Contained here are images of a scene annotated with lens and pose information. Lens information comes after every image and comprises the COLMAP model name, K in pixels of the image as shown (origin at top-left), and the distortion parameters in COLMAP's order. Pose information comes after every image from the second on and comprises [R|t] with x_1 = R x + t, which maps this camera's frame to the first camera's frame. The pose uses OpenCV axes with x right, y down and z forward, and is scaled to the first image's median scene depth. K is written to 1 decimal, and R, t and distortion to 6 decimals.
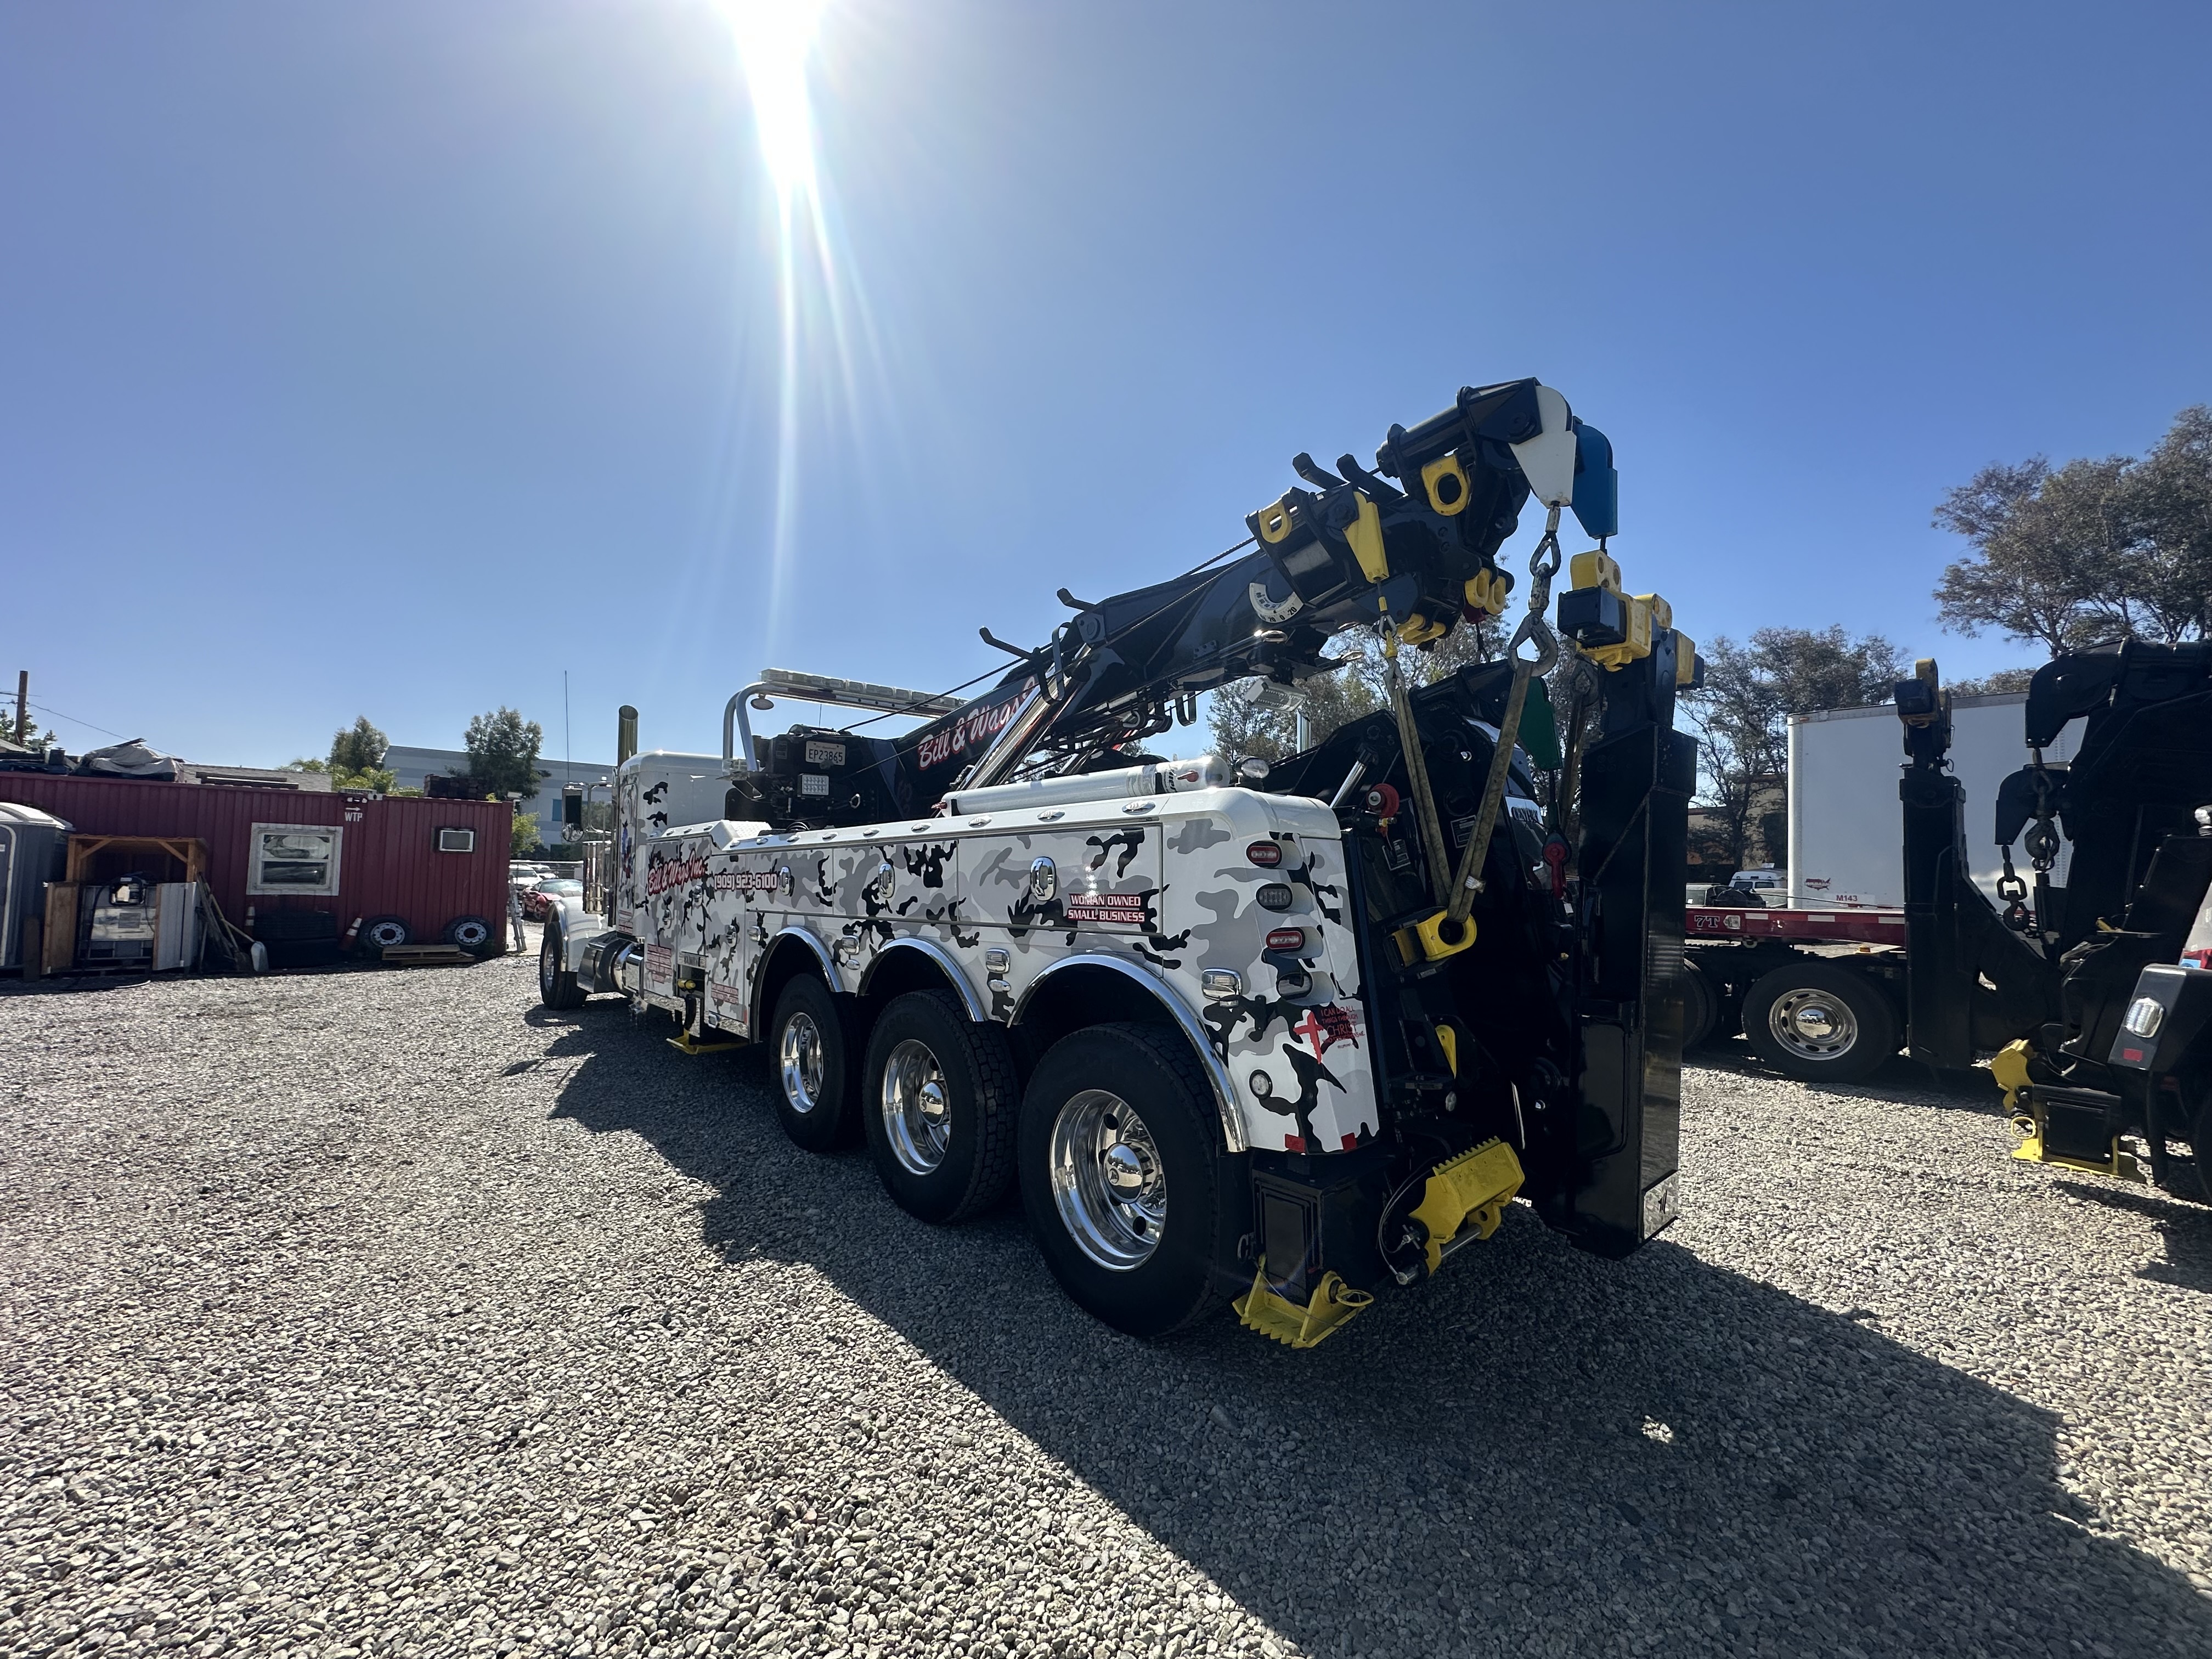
lens RADIAL K [[877.6, 0, 1103.8], [0, 877.6, 832.6], [0, 0, 1]] dist [-0.003096, 0.000608]
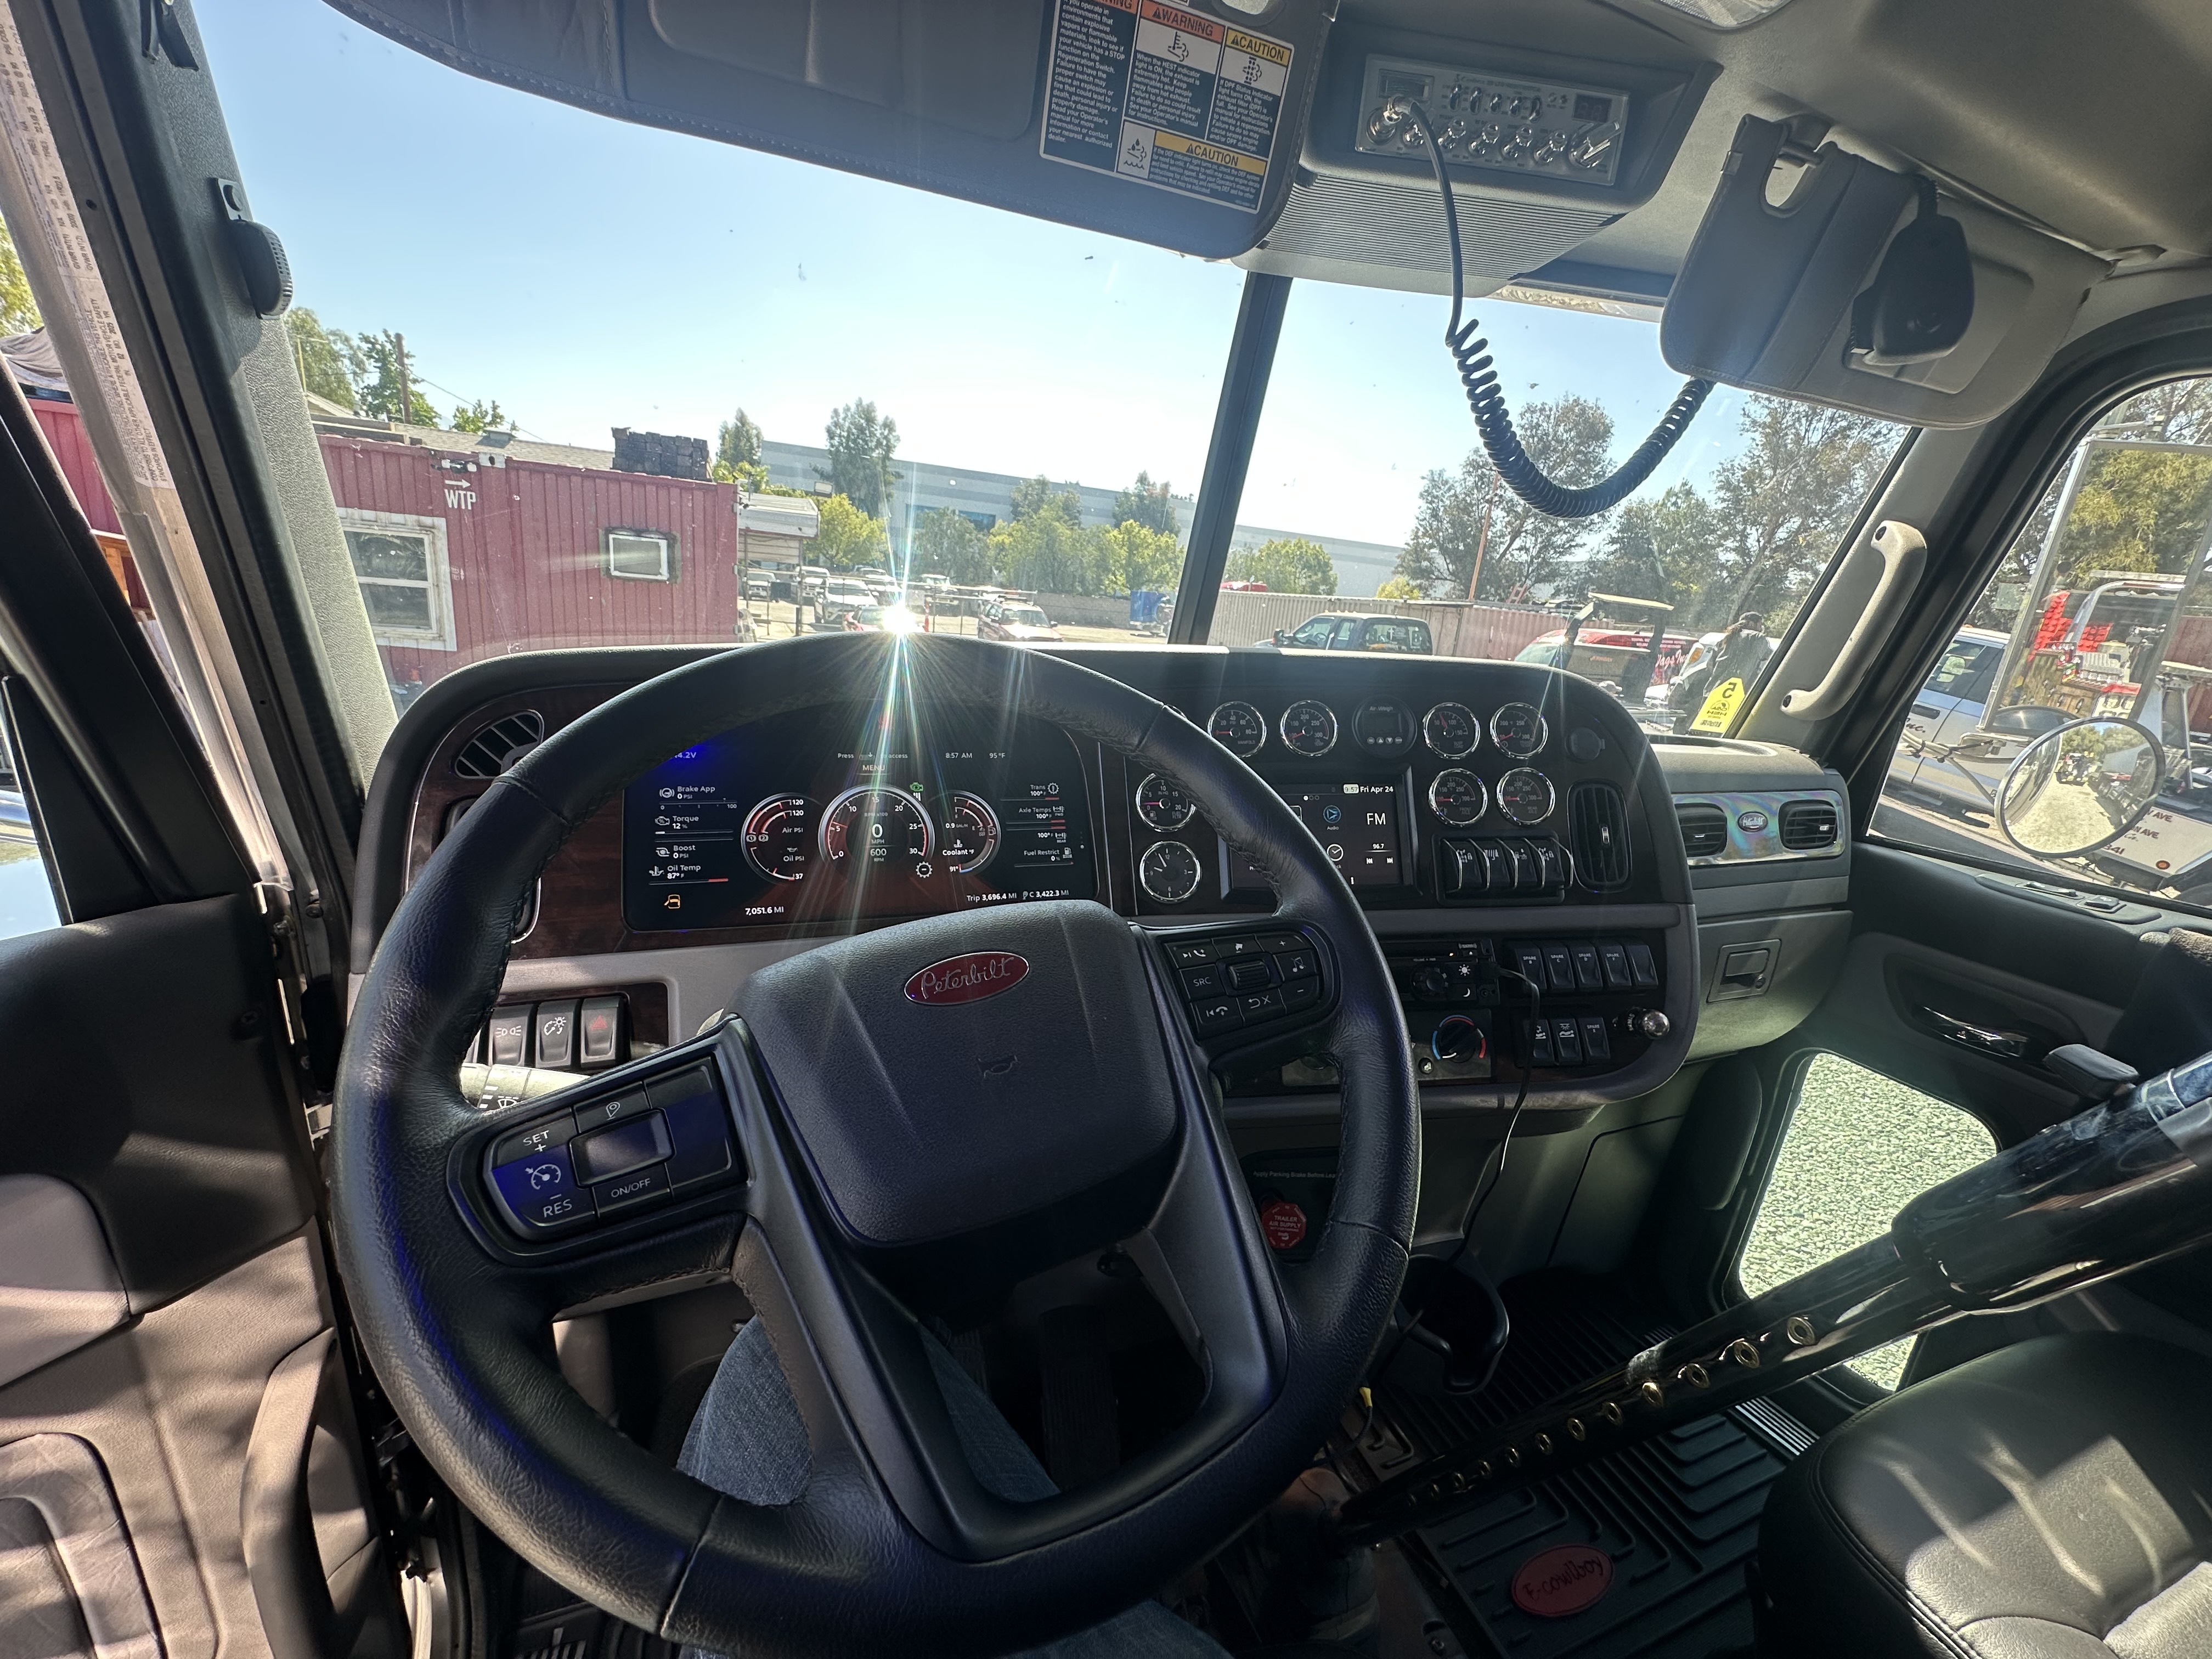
lens RADIAL K [[877.6, 0, 1099.1], [0, 877.6, 824.2], [0, 0, 1]] dist [-0.003096, 0.000608]
pose [[0.929669, 0.154408, -0.334476, -0.065210], [-0.050912, 0.953062, 0.298464, -0.001941], [0.364862, -0.260443, 0.893893, 0.141176]]
